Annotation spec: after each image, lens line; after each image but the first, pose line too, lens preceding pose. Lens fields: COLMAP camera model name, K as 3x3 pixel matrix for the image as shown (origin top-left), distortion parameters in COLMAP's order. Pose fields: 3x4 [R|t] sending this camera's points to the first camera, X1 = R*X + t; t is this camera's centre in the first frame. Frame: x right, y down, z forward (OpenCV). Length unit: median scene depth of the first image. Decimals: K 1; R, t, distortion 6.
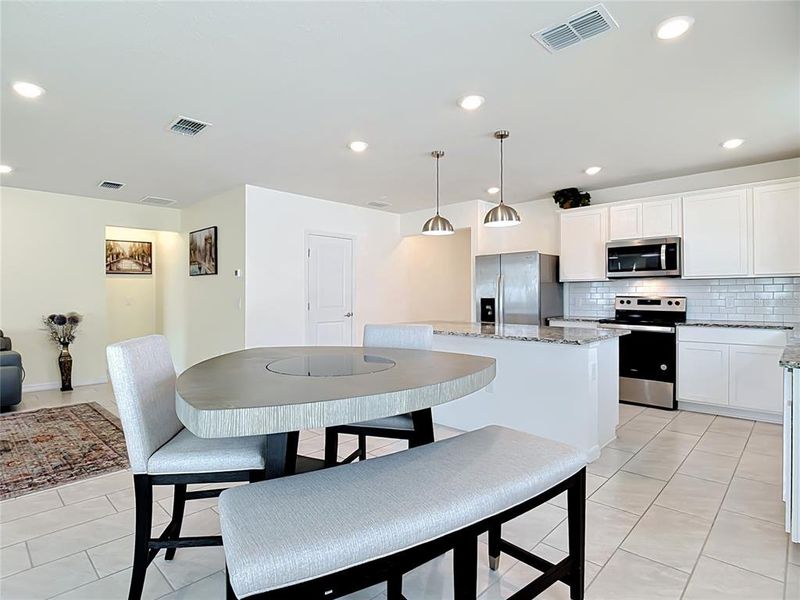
lens RADIAL K [[422.6, 0, 397.8], [0, 422.6, 301.8], [0, 0, 1]] dist [0.007914, -0.025036]
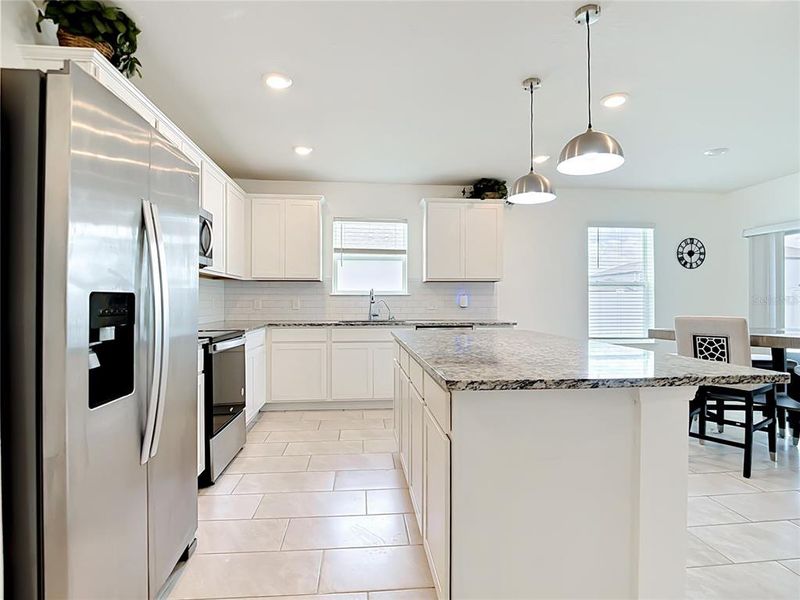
lens RADIAL K [[418.8, 0, 401.3], [0, 418.8, 307.1], [0, 0, 1]] dist [0.009718, -0.022236]
pose [[-0.757445, -0.004397, 0.652884, -0.050592], [0.012946, 0.999680, 0.021752, -0.004810], [-0.652770, 0.024928, -0.757146, 1.225864]]
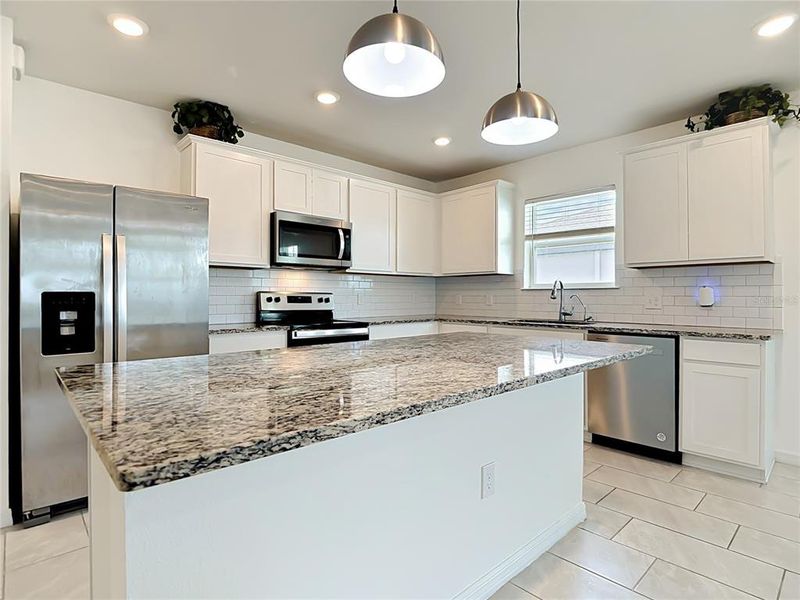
lens RADIAL K [[422.6, 0, 397.8], [0, 422.6, 301.8], [0, 0, 1]] dist [0.007914, -0.025036]
pose [[0.065010, -0.007968, 0.997853, -0.170096], [0.014261, 0.999873, 0.007055, 0.002406], [-0.997783, 0.013771, 0.065115, 0.778512]]
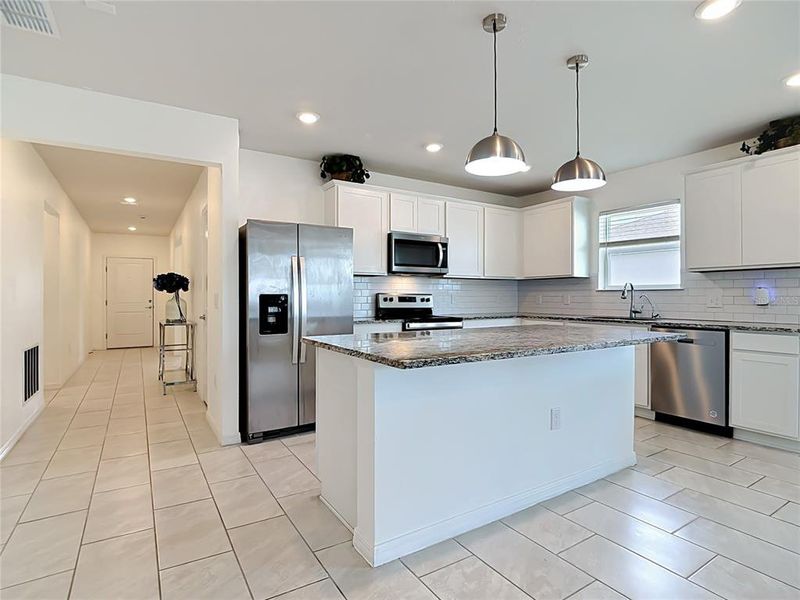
lens RADIAL K [[422.6, 0, 397.8], [0, 422.6, 301.8], [0, 0, 1]] dist [0.007914, -0.025036]
pose [[0.247601, -0.006965, 0.968837, -0.366014], [0.014797, 0.999885, 0.003407, 0.002927], [-0.968749, 0.013492, 0.247676, 0.786502]]
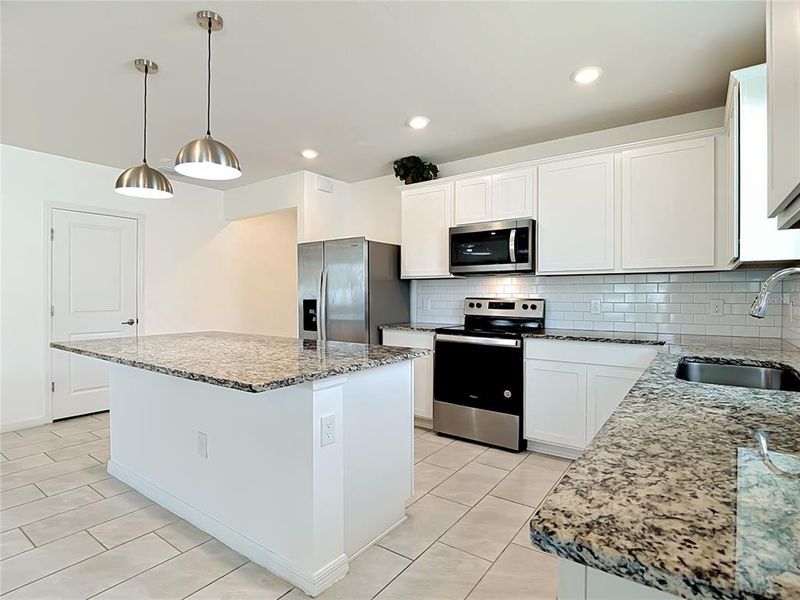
lens RADIAL K [[415.1, 0, 388.4], [0, 415.1, 303.8], [0, 0, 1]] dist [-0.004238, -0.000961]
pose [[0.991758, 0.005044, 0.128024, 0.295589], [-0.005176, 0.999986, 0.000693, -0.001966], [-0.128019, -0.001350, 0.991771, 0.277638]]
